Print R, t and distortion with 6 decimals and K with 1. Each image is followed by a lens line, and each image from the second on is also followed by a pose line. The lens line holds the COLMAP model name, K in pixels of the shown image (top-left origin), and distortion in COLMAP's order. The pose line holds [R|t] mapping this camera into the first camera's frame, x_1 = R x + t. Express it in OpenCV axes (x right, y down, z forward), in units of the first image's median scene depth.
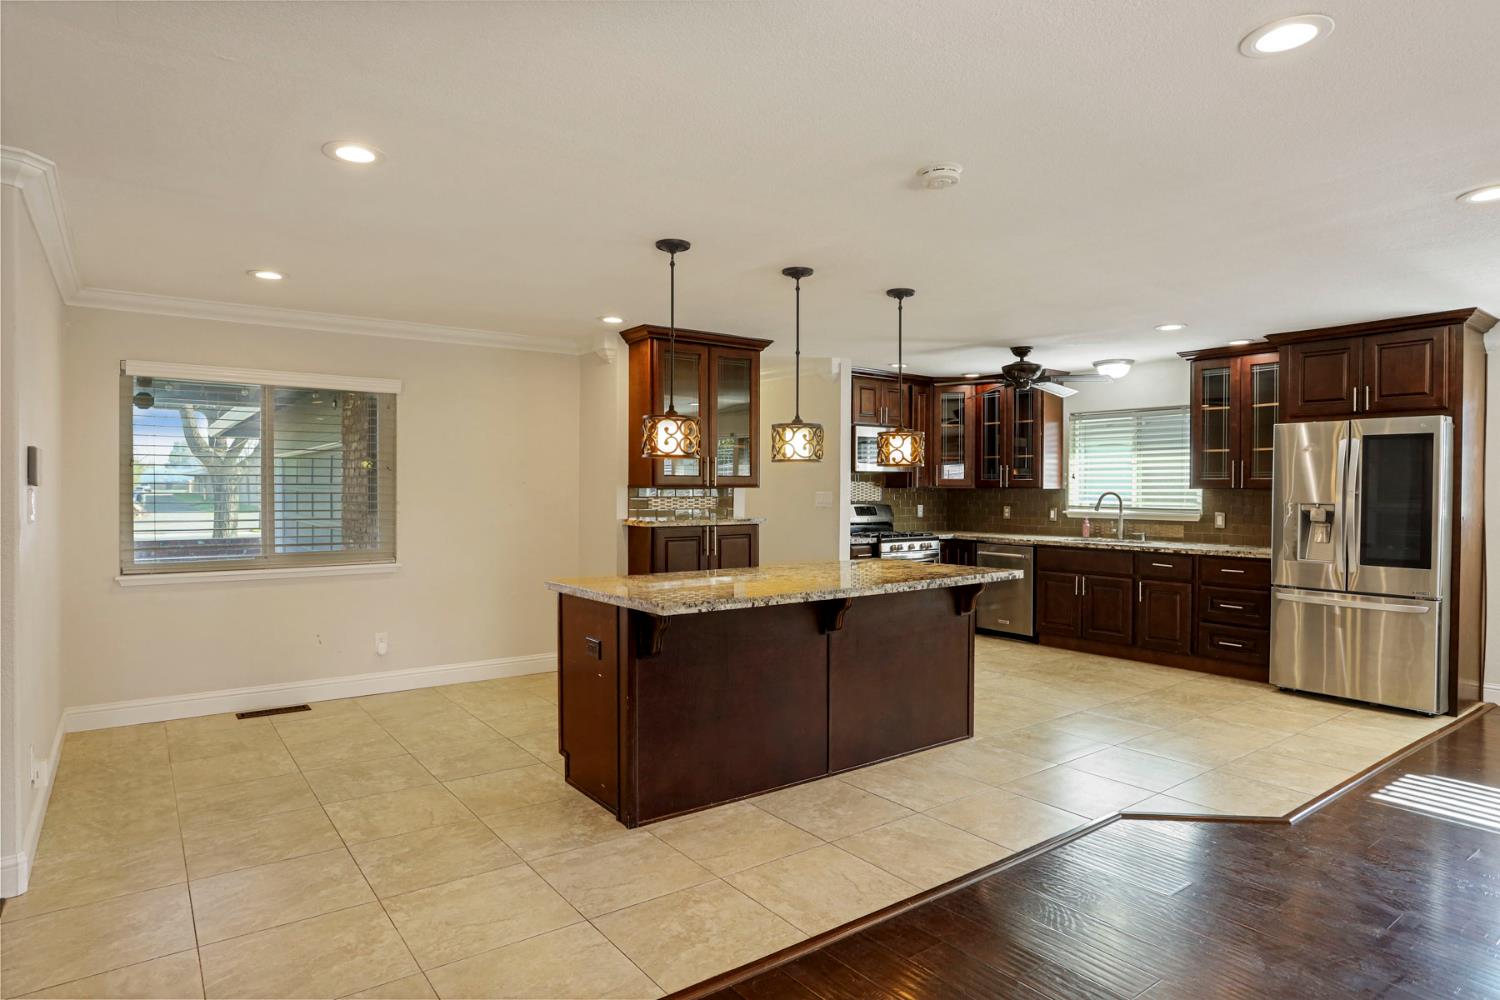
lens RADIAL K [[859.9, 0, 755.4], [0, 859.9, 495.3], [0, 0, 1]] dist [-0.018198, 0.003848]
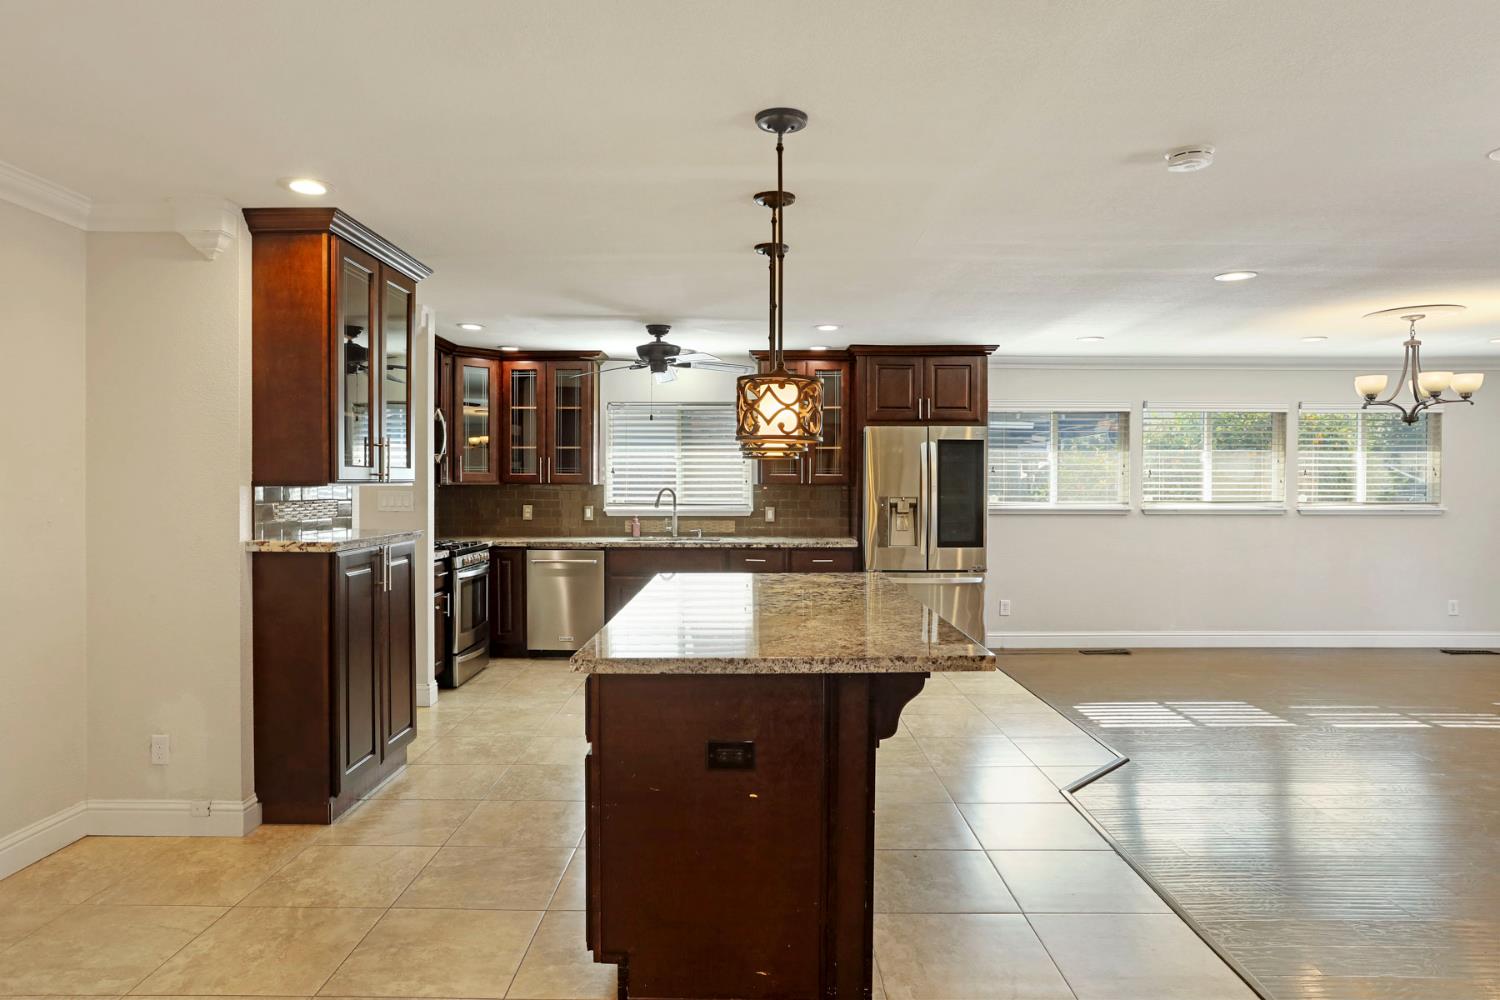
lens RADIAL K [[937.4, 0, 744.1], [0, 937.4, 495.7], [0, 0, 1]] dist [-0.018352, 0.003101]
pose [[0.605277, -0.013469, 0.795901, -0.437530], [0.008272, 0.999909, 0.010631, -0.006536], [-0.795972, 0.000149, 0.605334, 0.367018]]
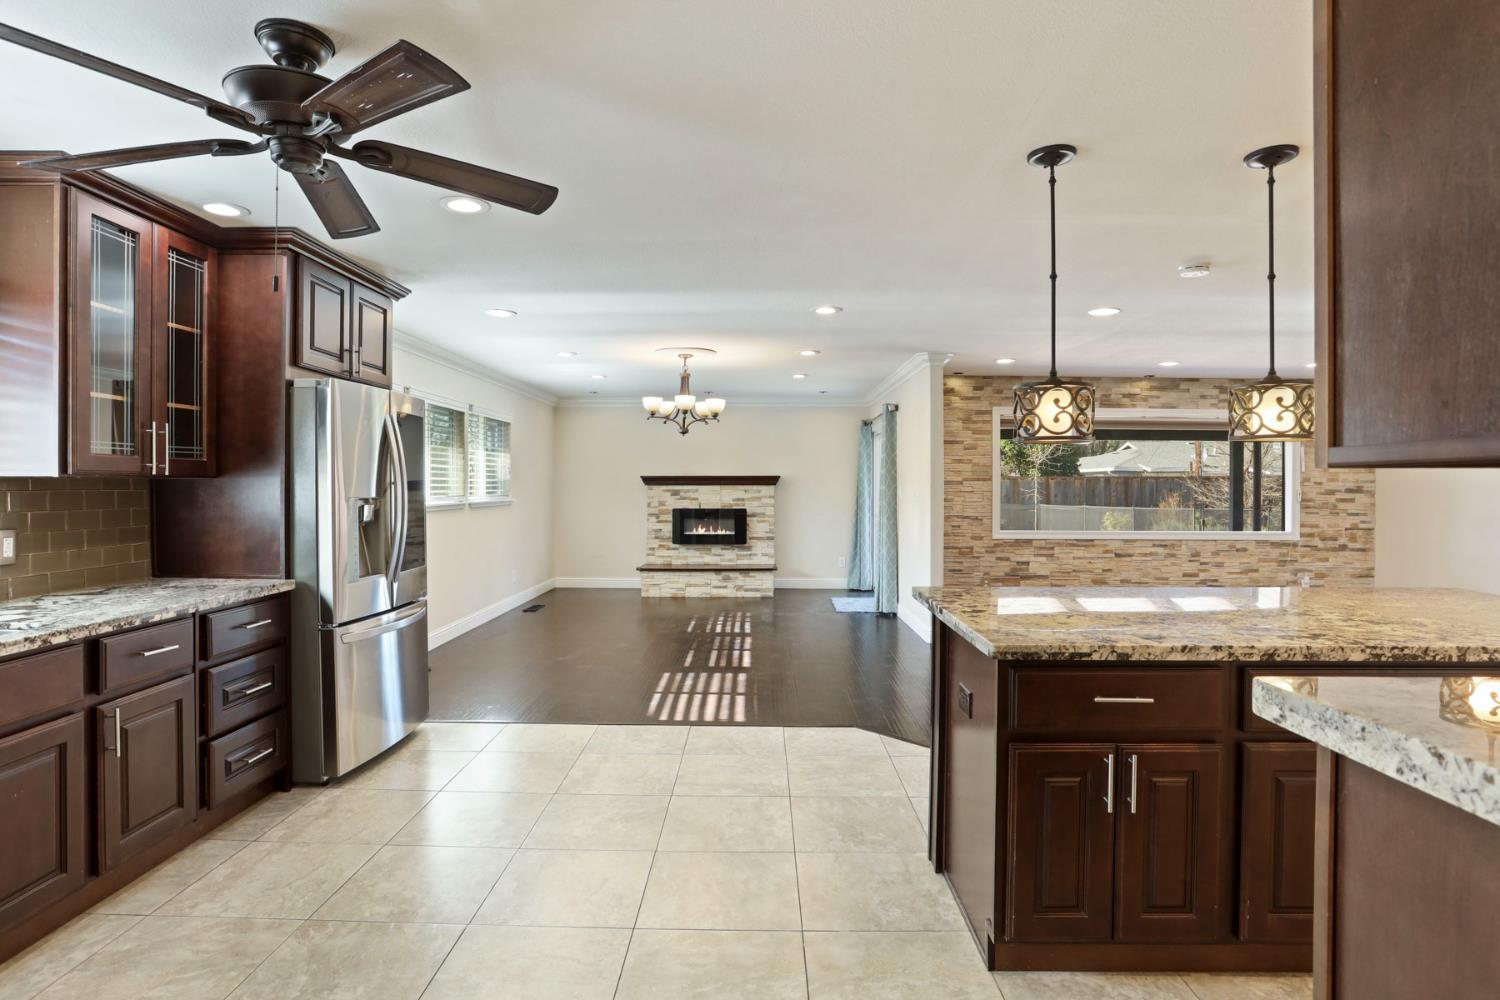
lens RADIAL K [[790.8, 0, 773.9], [0, 790.8, 484.6], [0, 0, 1]] dist [-0.012039, 0.002200]
pose [[-0.802280, -0.006750, 0.596910, -0.014659], [0.000059, 0.999935, 0.011387, -0.008080], [-0.596948, 0.009171, -0.802228, 1.212152]]
